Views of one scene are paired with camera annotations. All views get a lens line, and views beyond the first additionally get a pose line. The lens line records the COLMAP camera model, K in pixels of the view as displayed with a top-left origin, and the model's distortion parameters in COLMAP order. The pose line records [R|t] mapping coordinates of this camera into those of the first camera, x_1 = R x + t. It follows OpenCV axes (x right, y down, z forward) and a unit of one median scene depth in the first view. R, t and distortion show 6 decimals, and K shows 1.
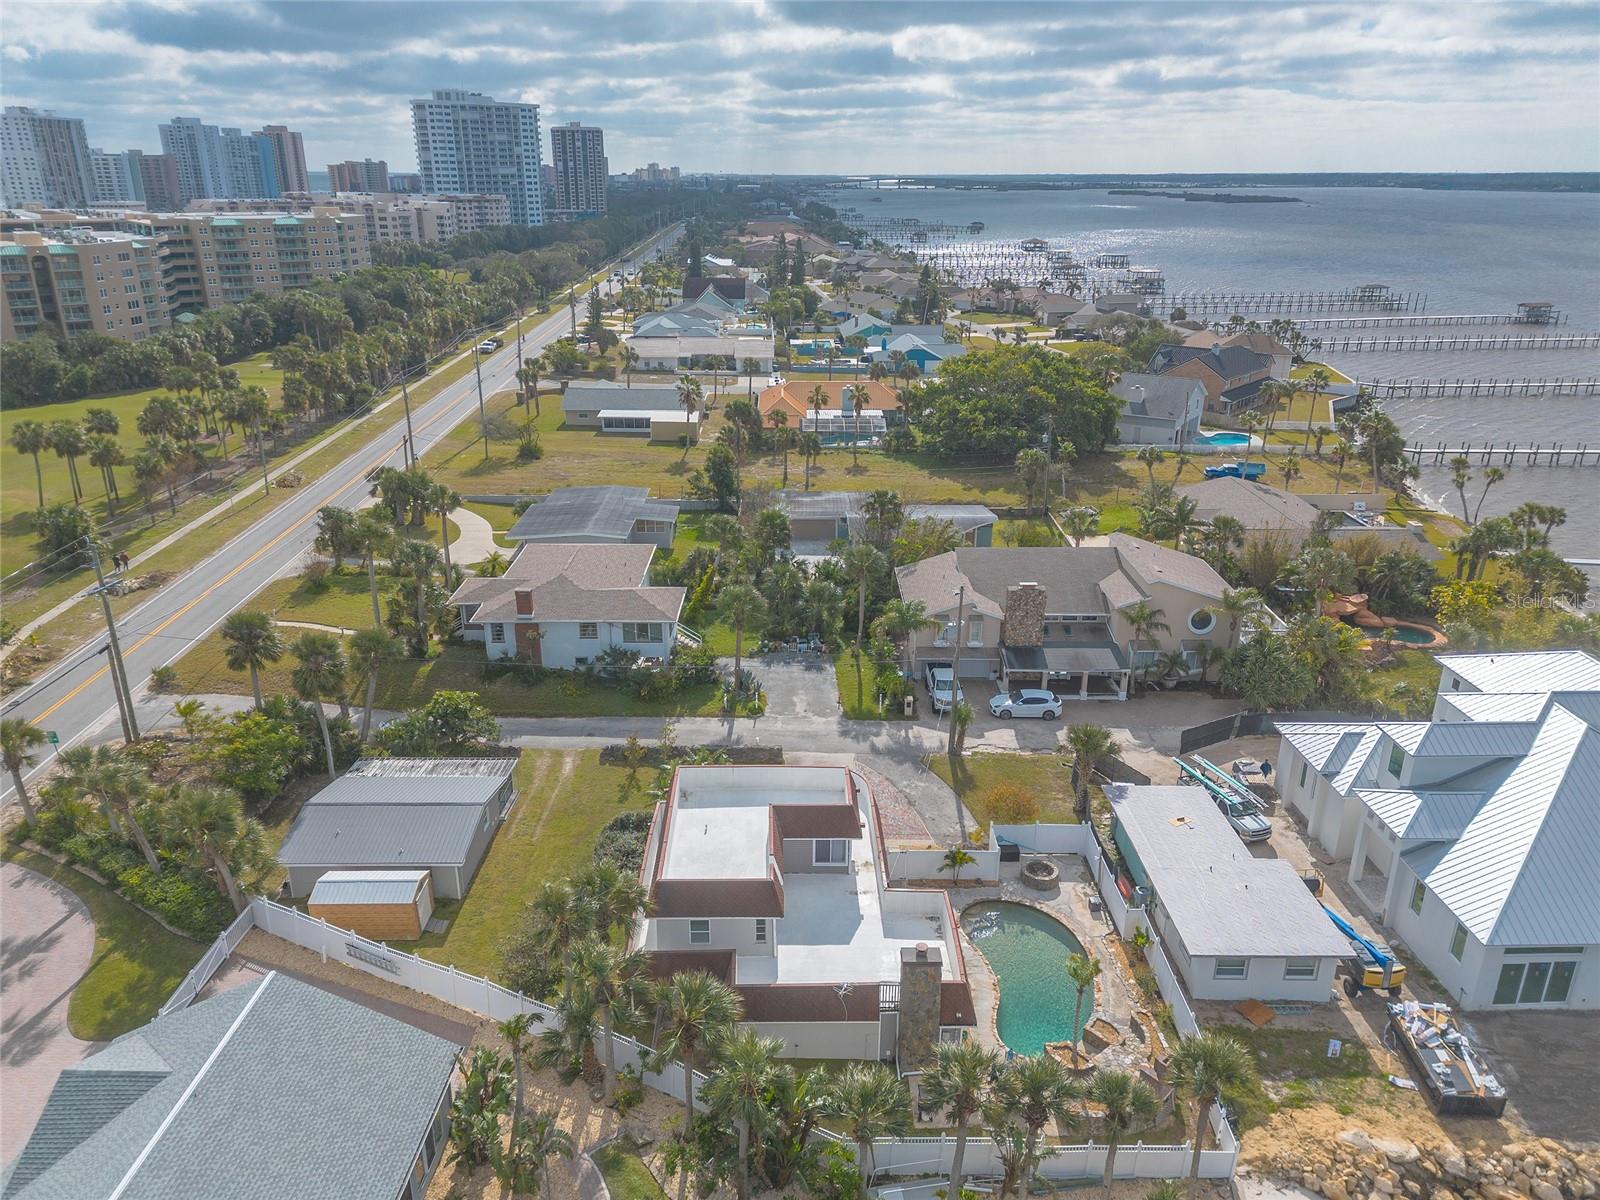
lens RADIAL K [[1114.4, 0, 793.1], [0, 1114.4, 622.7], [0, 0, 1]] dist [0.069218, -0.051299]
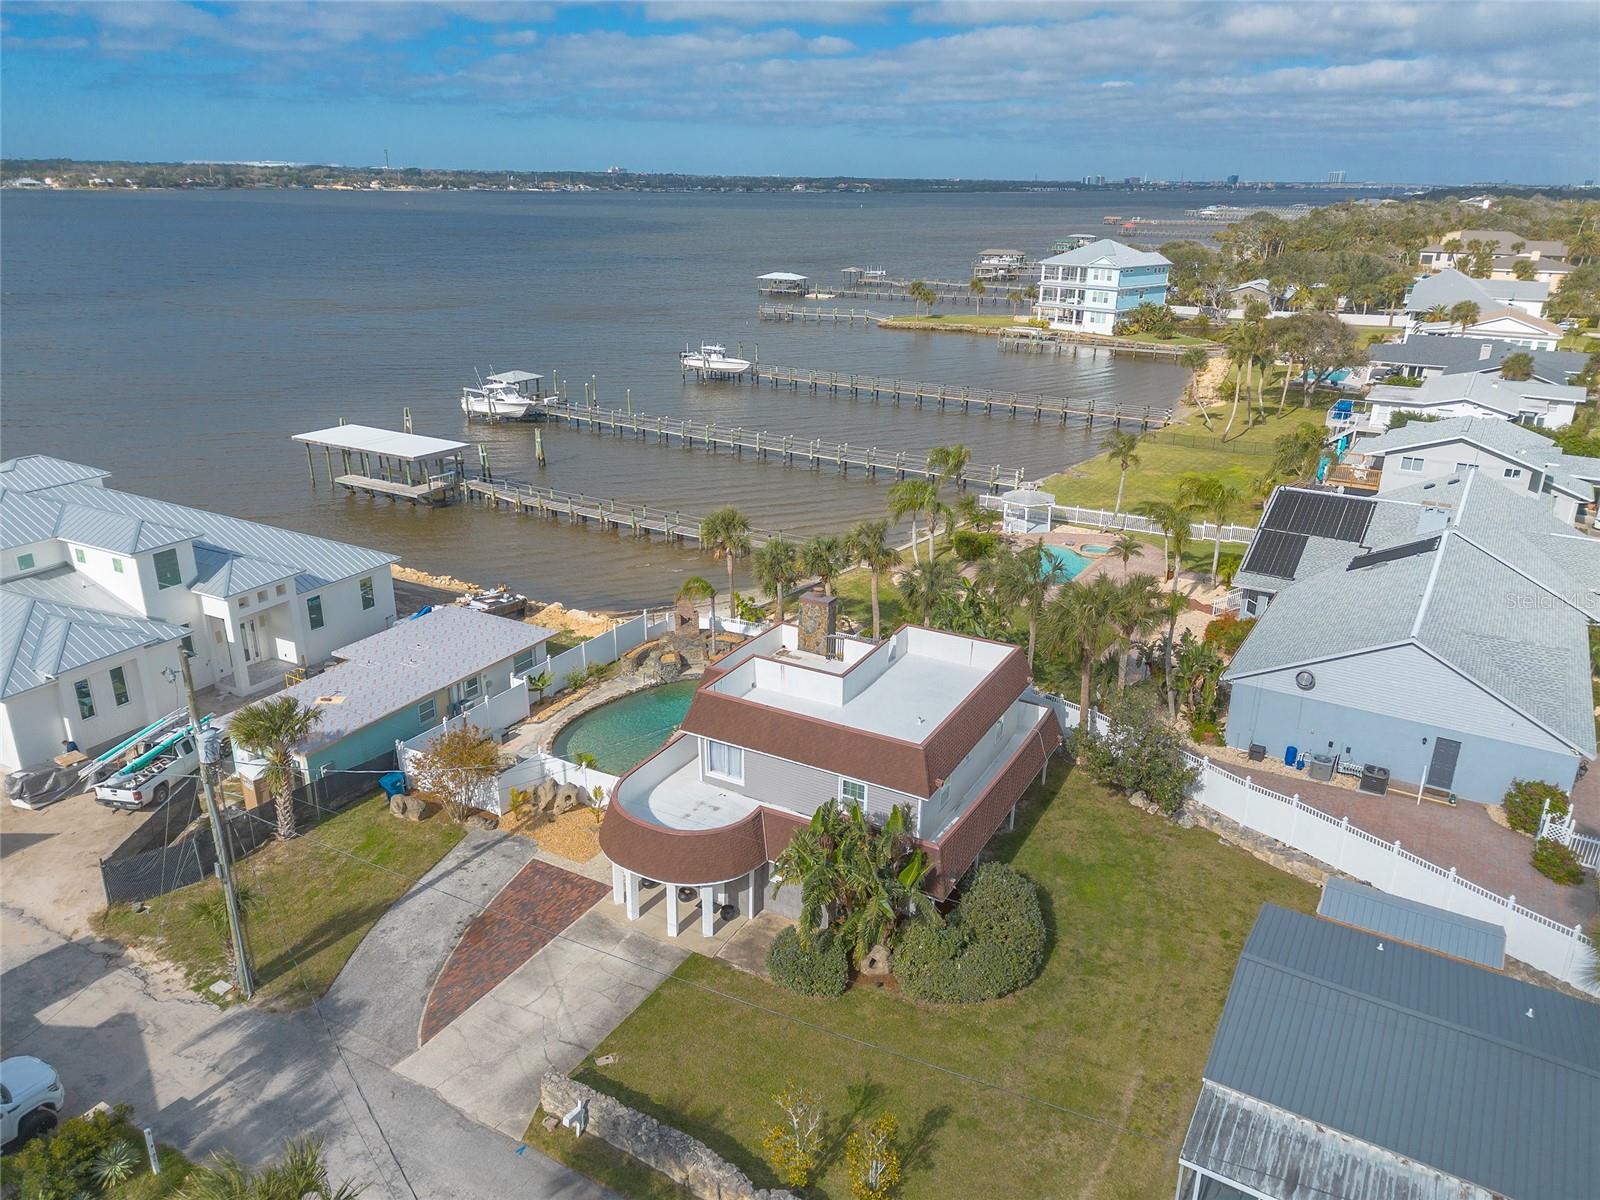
lens RADIAL K [[1114.4, 0, 793.1], [0, 1114.4, 622.7], [0, 0, 1]] dist [0.069218, -0.051299]
pose [[-0.871750, -0.191833, 0.450834, -0.088706], [0.167776, 0.747651, 0.642549, -0.097402], [-0.460329, 0.635781, -0.619580, 0.394136]]
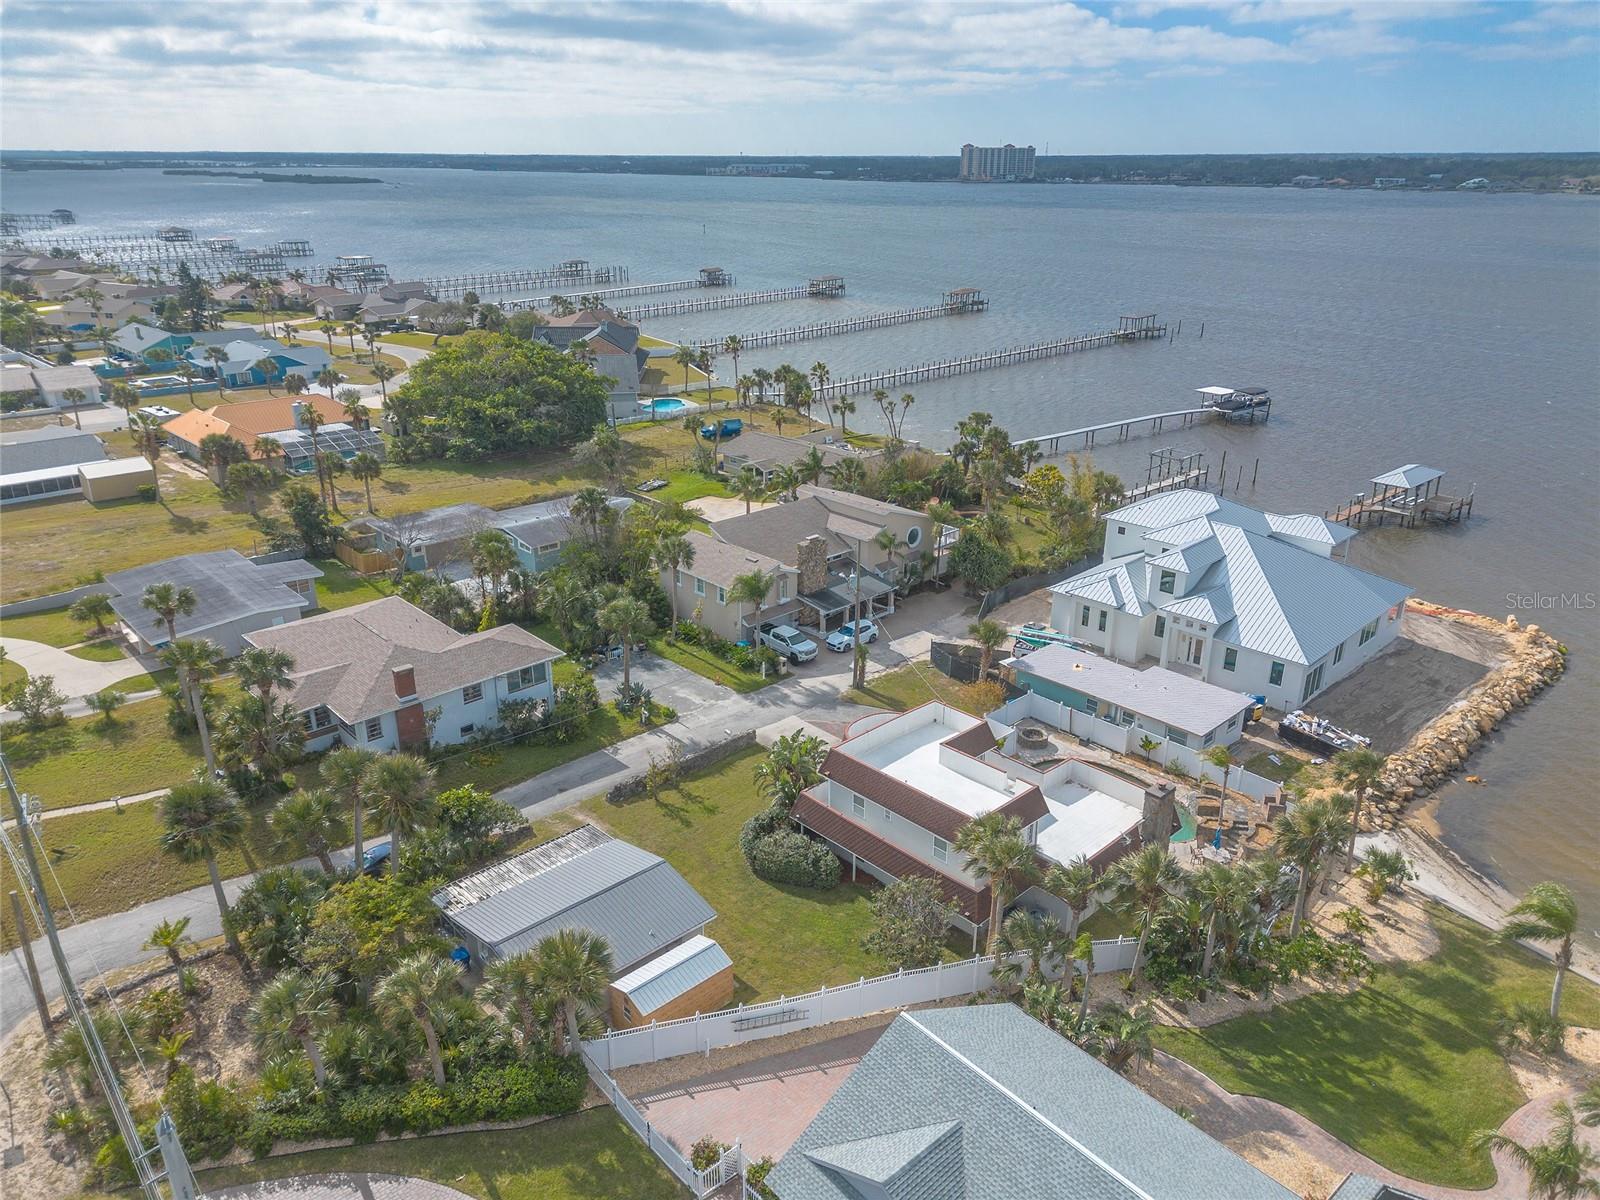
lens RADIAL K [[1128.3, 0, 775.6], [0, 1128.3, 604.8], [0, 0, 1]] dist [0.062978, -0.054712]
pose [[0.732984, -0.252922, 0.631478, -0.226468], [0.253262, 0.963037, 0.091746, -0.033344], [-0.631342, 0.092681, 0.769947, 0.054609]]
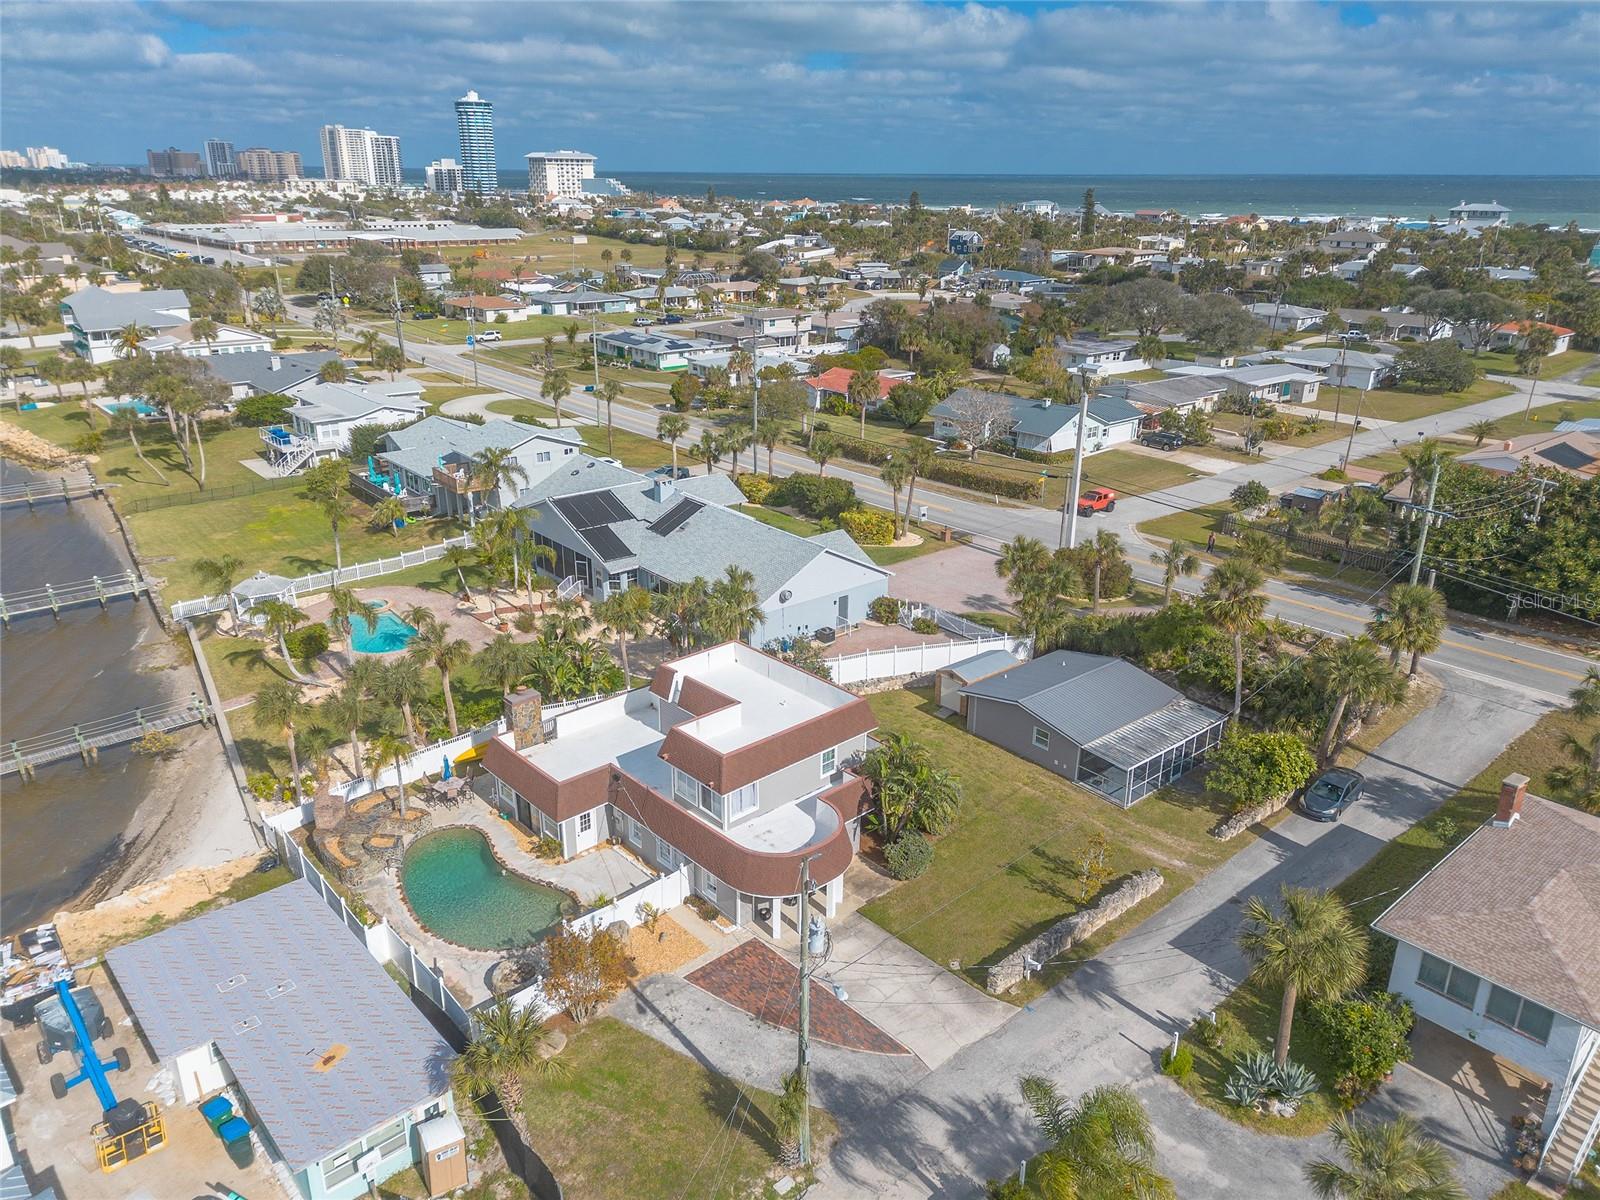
lens RADIAL K [[1121.5, 0, 792.6], [0, 1121.5, 595.9], [0, 0, 1]] dist [0.070035, -0.066799]
pose [[-0.747308, 0.228194, -0.624066, 0.146638], [-0.251749, 0.771935, 0.583729, -0.136366], [0.614942, 0.593333, -0.519425, 0.401256]]
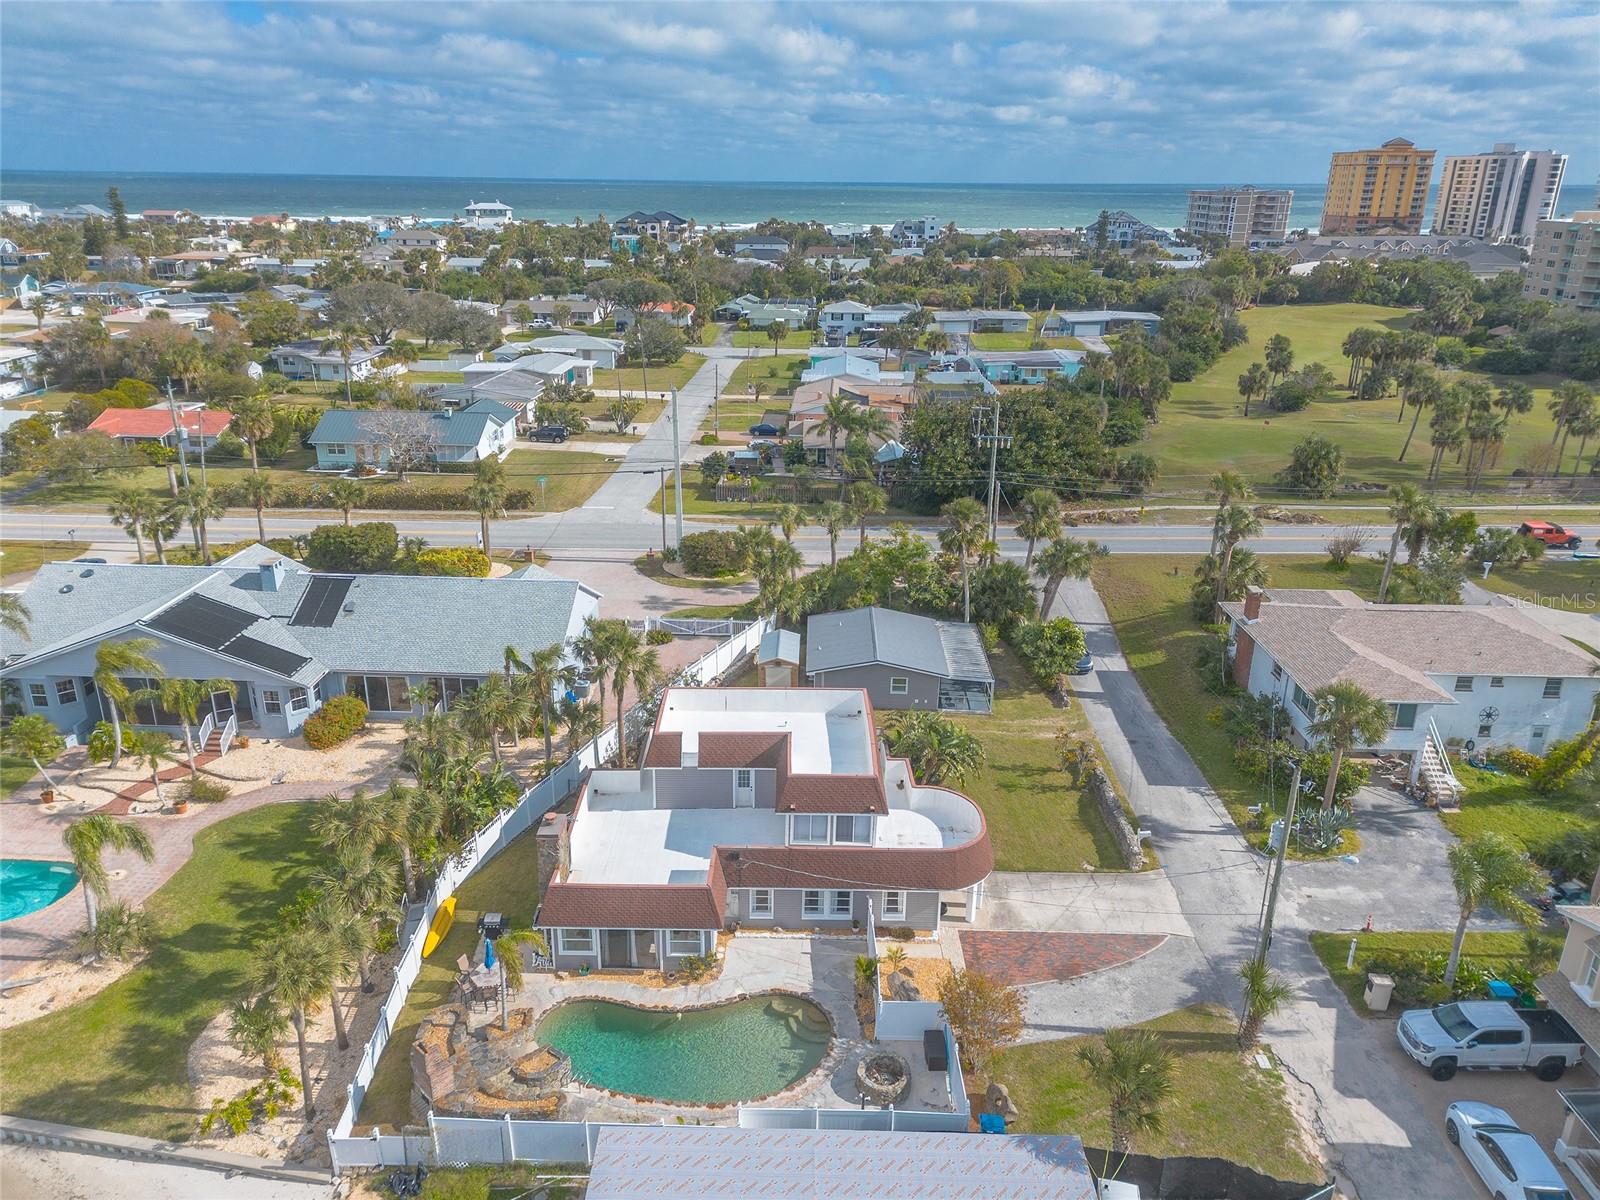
lens RADIAL K [[1128.3, 0, 775.6], [0, 1128.3, 604.8], [0, 0, 1]] dist [0.062978, -0.054712]
pose [[-0.022155, 0.349091, -0.936827, 0.224232], [-0.378733, 0.864286, 0.331016, -0.065084], [0.925241, 0.362141, 0.113064, 0.226224]]
